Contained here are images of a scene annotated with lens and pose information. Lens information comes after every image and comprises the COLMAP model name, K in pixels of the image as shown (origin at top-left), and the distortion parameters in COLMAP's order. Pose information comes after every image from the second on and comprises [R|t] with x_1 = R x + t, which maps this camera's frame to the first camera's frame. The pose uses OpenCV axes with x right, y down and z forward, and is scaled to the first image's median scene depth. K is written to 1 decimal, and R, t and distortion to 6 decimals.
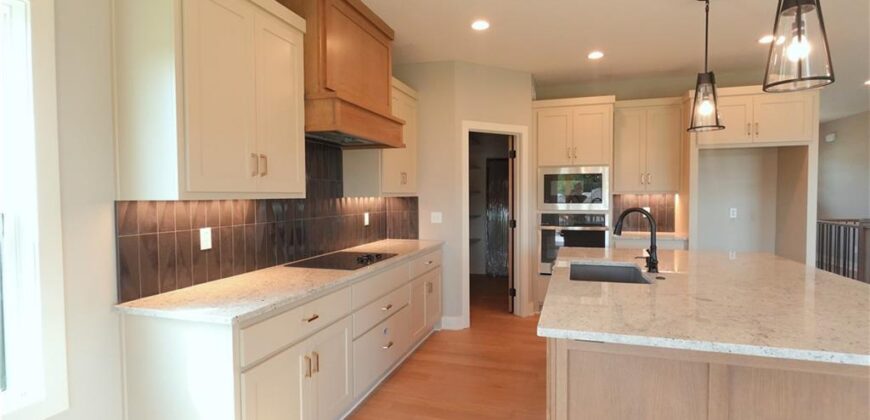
lens RADIAL K [[429.5, 0, 402.3], [0, 429.5, 207.1], [0, 0, 1]] dist [-0.004577, -0.000995]
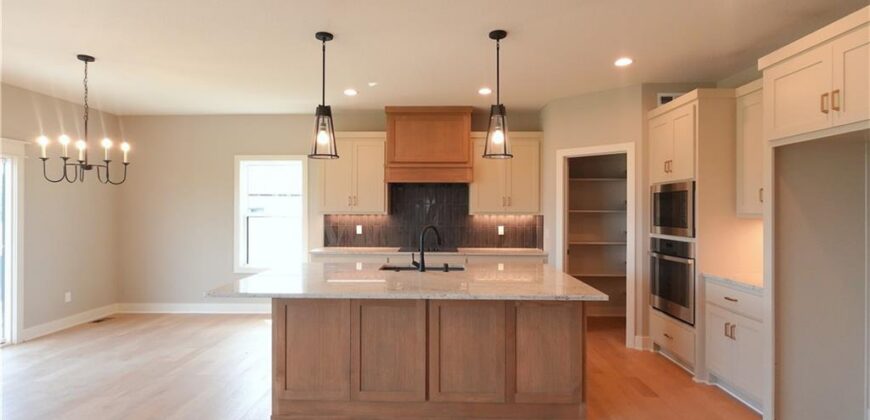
lens RADIAL K [[429.5, 0, 430.9], [0, 429.5, 209.4], [0, 0, 1]] dist [-0.004577, -0.000995]
pose [[0.317616, 0.006261, -0.948199, 2.037768], [-0.032014, 0.999479, -0.004124, -0.048974], [0.947679, 0.031665, 0.317651, 0.571791]]
